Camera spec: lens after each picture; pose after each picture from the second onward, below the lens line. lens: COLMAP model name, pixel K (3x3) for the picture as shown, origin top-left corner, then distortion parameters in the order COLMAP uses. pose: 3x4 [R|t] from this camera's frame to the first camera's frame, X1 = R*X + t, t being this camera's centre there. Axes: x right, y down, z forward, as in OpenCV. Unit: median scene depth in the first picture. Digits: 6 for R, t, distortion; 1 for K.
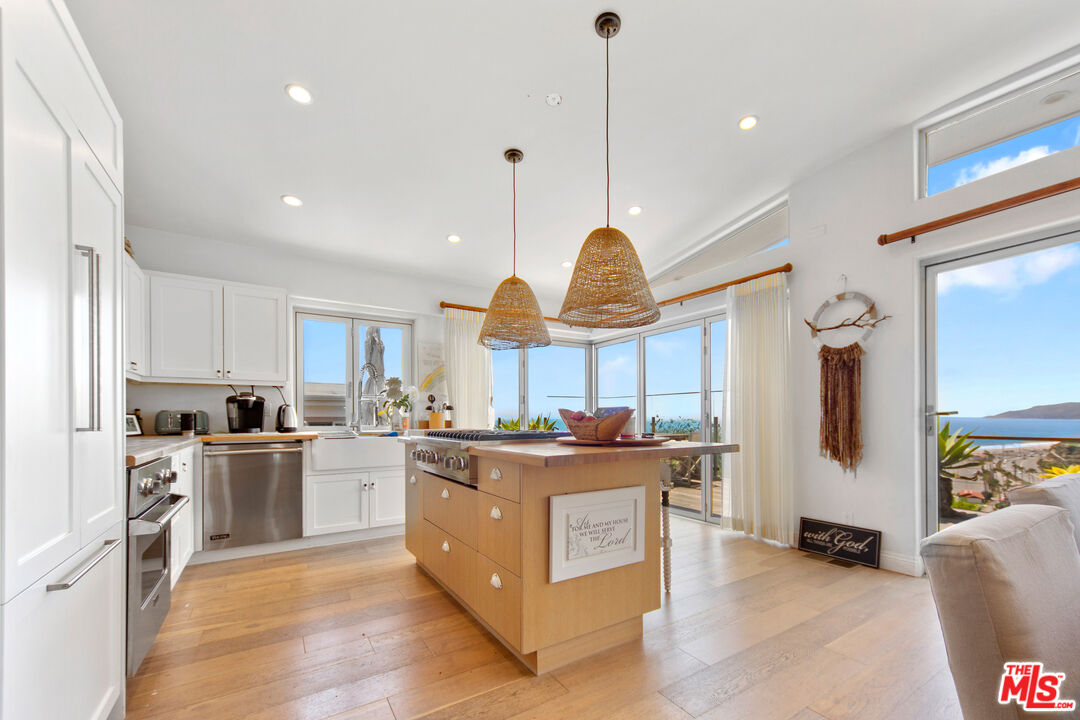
lens RADIAL K [[438.2, 0, 529.4], [0, 438.2, 415.5], [0, 0, 1]] dist [0.003300, 0.000491]
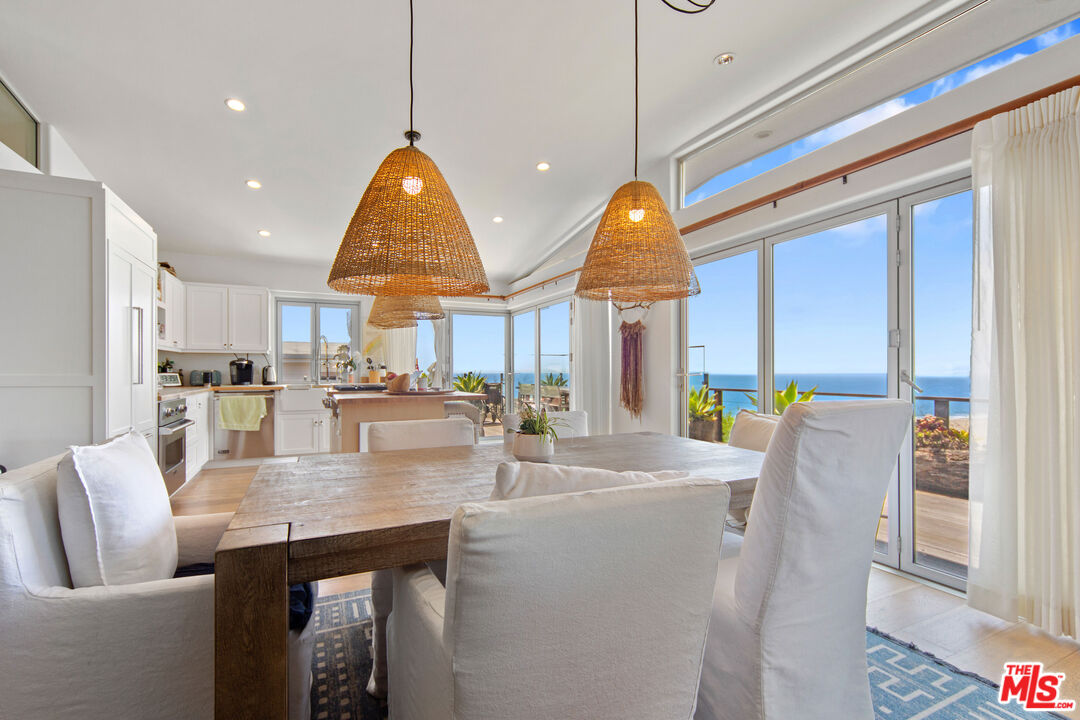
lens RADIAL K [[549.0, 0, 539.7], [0, 549.0, 363.0], [0, 0, 1]] dist [0.003517, 0.000357]
pose [[0.976647, -0.000224, -0.214851, 0.770099], [-0.000689, 0.999991, -0.004174, -0.029564], [0.214850, 0.004224, 0.976638, -0.631261]]
